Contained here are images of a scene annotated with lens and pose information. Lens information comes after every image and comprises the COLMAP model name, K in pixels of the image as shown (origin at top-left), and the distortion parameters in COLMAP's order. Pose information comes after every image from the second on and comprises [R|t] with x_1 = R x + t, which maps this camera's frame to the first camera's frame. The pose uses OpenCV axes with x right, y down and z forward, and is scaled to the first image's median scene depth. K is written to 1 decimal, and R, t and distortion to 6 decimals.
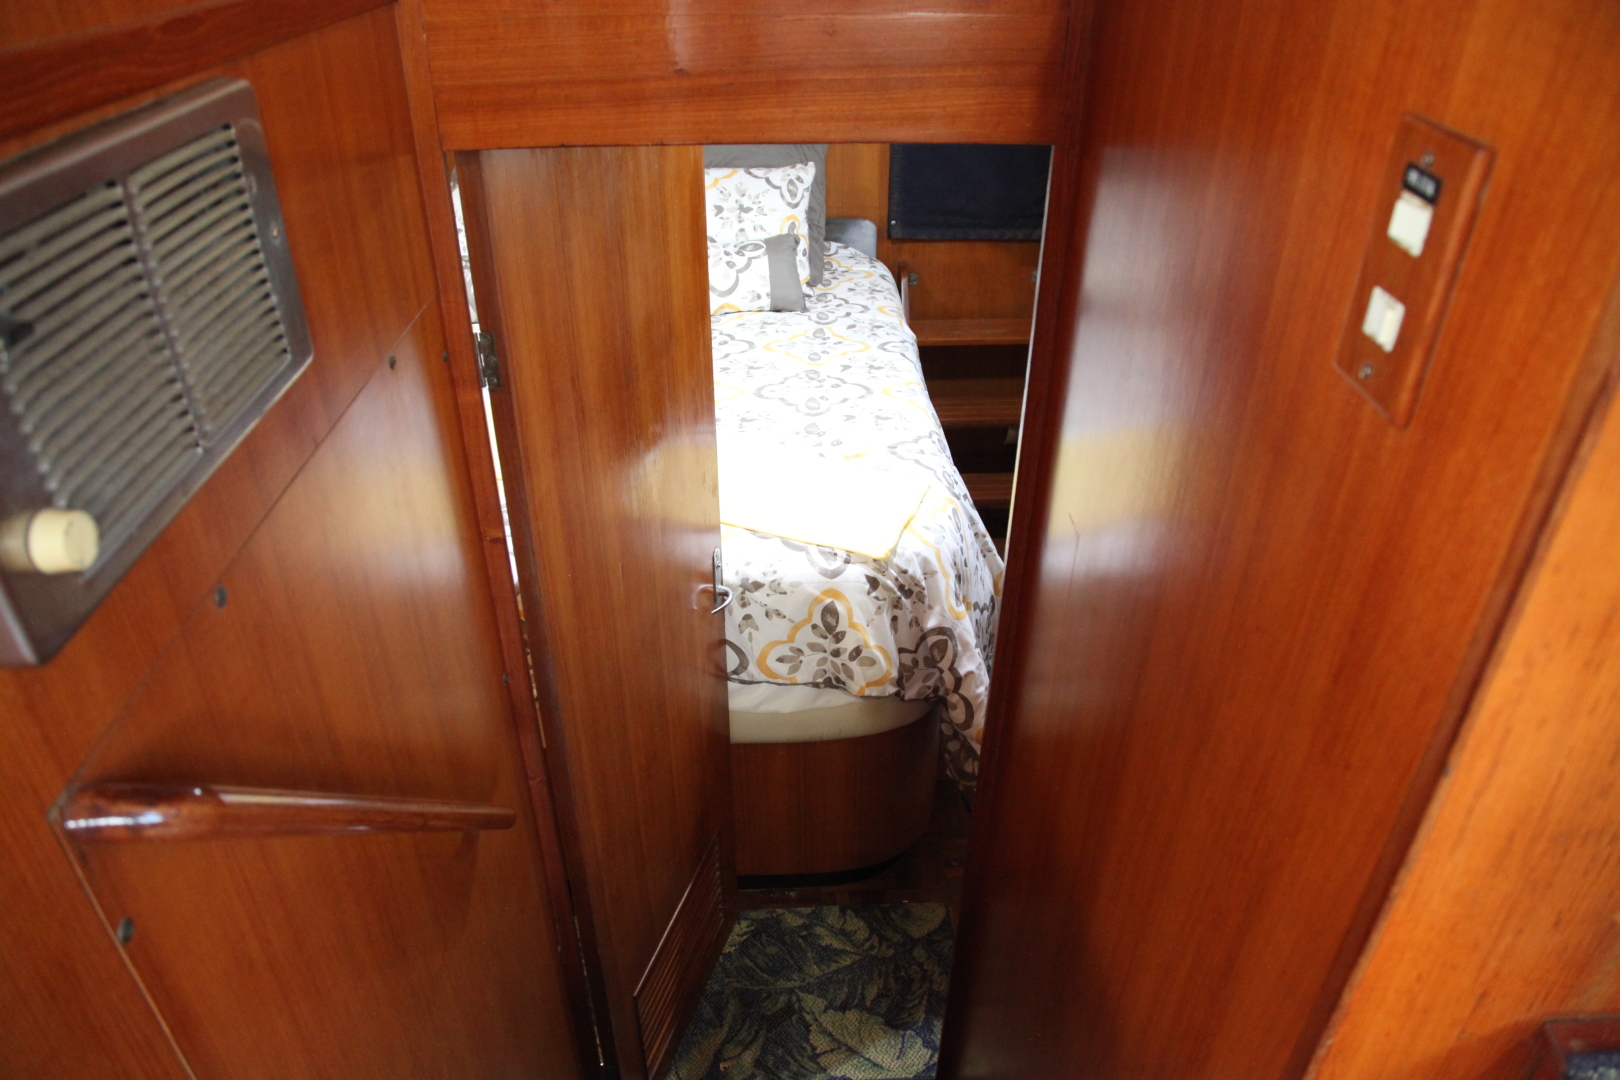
lens RADIAL K [[1093.1, 0, 809.5], [0, 1093.1, 541.0], [0, 0, 1]] dist [-0.106886, 0.038072]
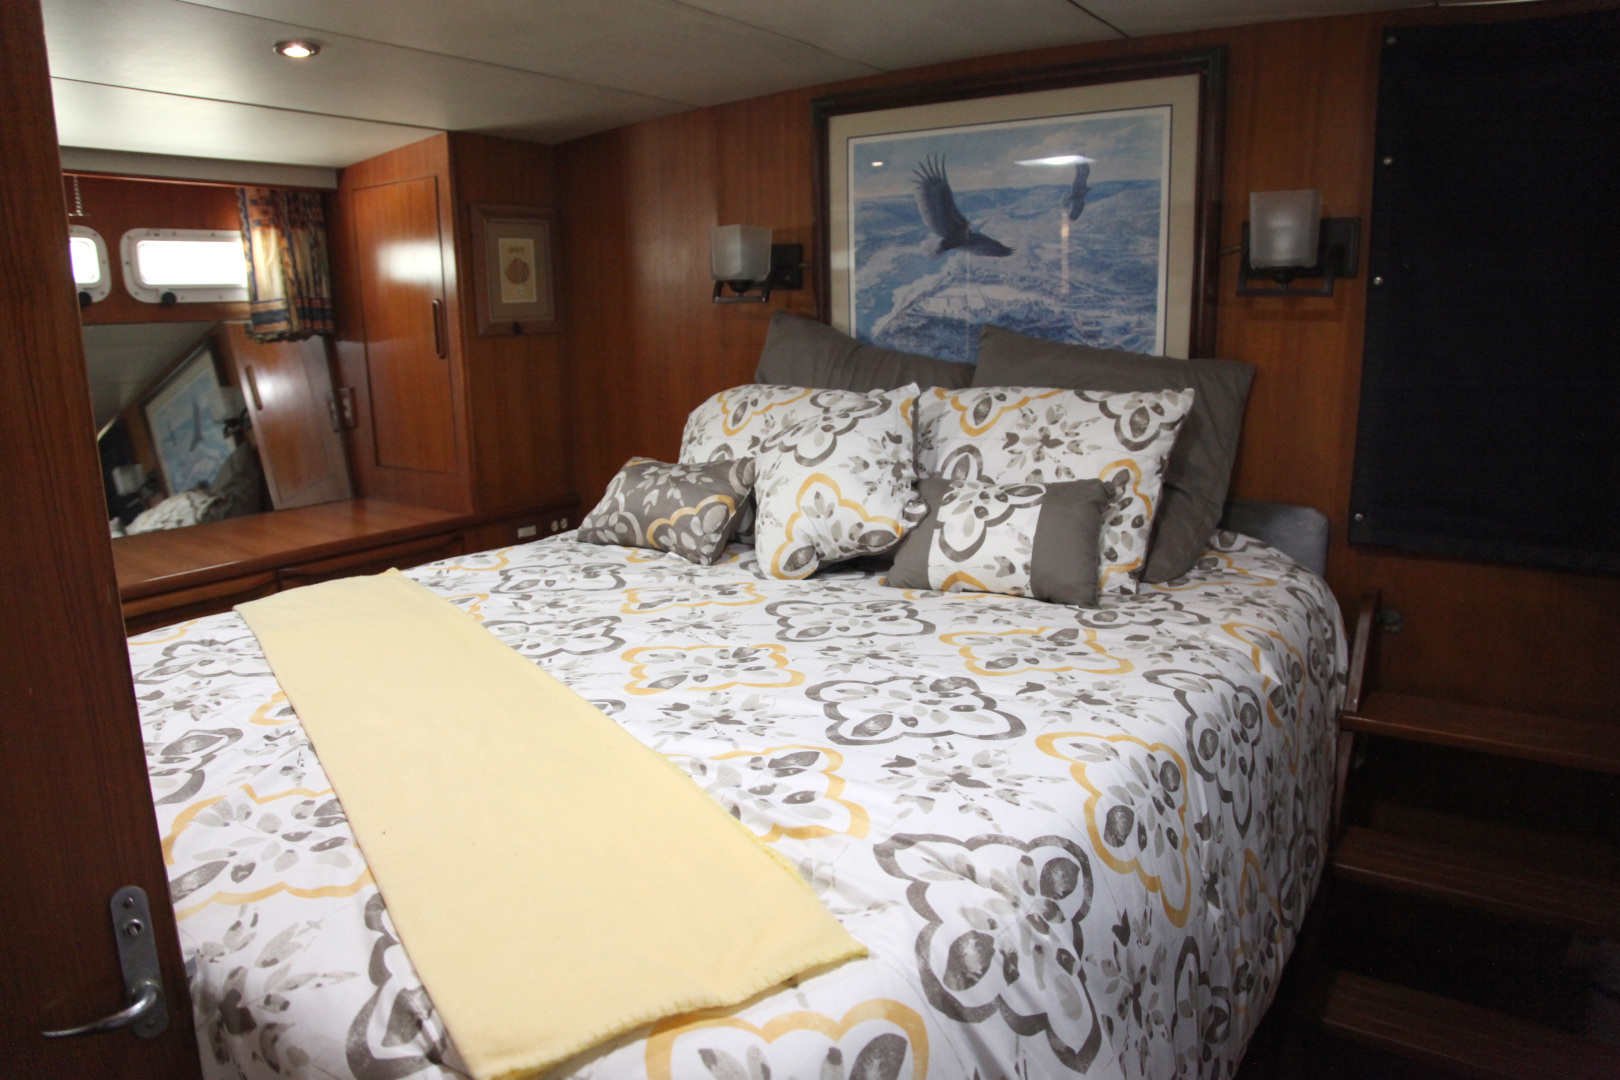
lens RADIAL K [[1093.1, 0, 794.6], [0, 1093.1, 548.2], [0, 0, 1]] dist [-0.106886, 0.038072]
pose [[0.792440, 0.118133, -0.598401, 0.206240], [-0.310141, 0.922814, -0.228532, -0.060768], [0.525216, 0.366686, 0.767913, 0.462903]]
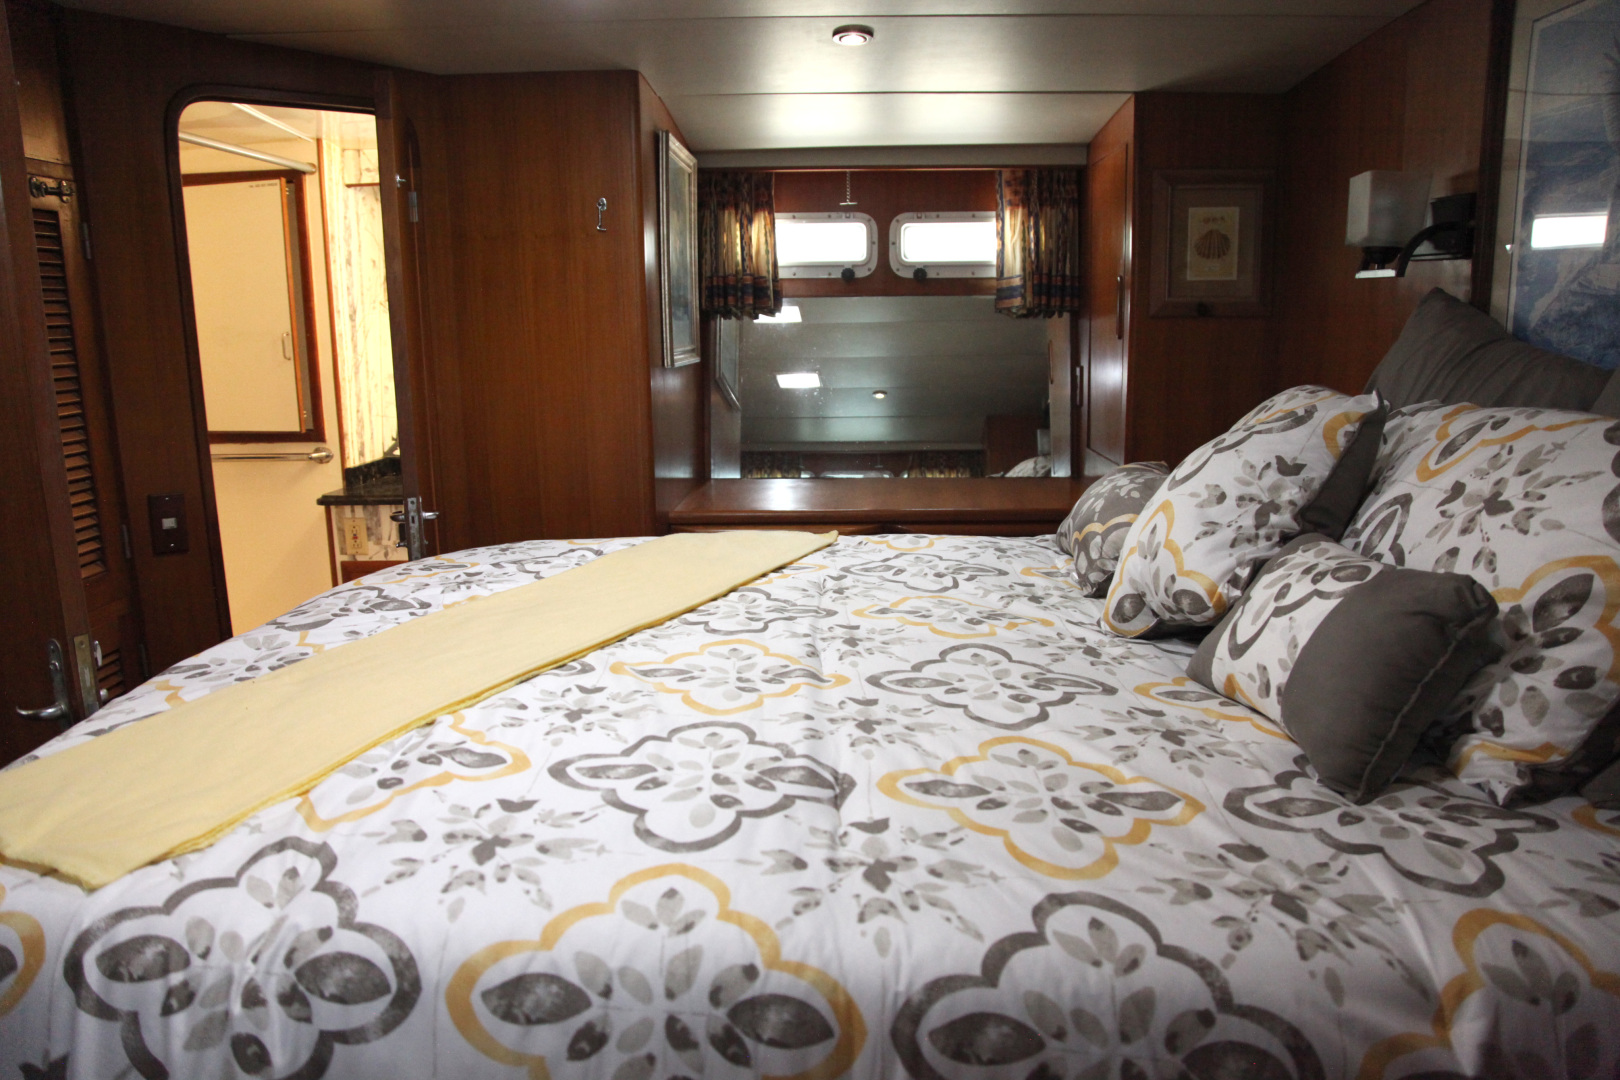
lens RADIAL K [[1093.1, 0, 794.9], [0, 1093.1, 542.3], [0, 0, 1]] dist [-0.106886, 0.038072]
pose [[-0.081622, 0.202132, -0.975951, 0.297086], [-0.517322, 0.828386, 0.214834, -0.251801], [0.851889, 0.522416, 0.036953, 0.798394]]
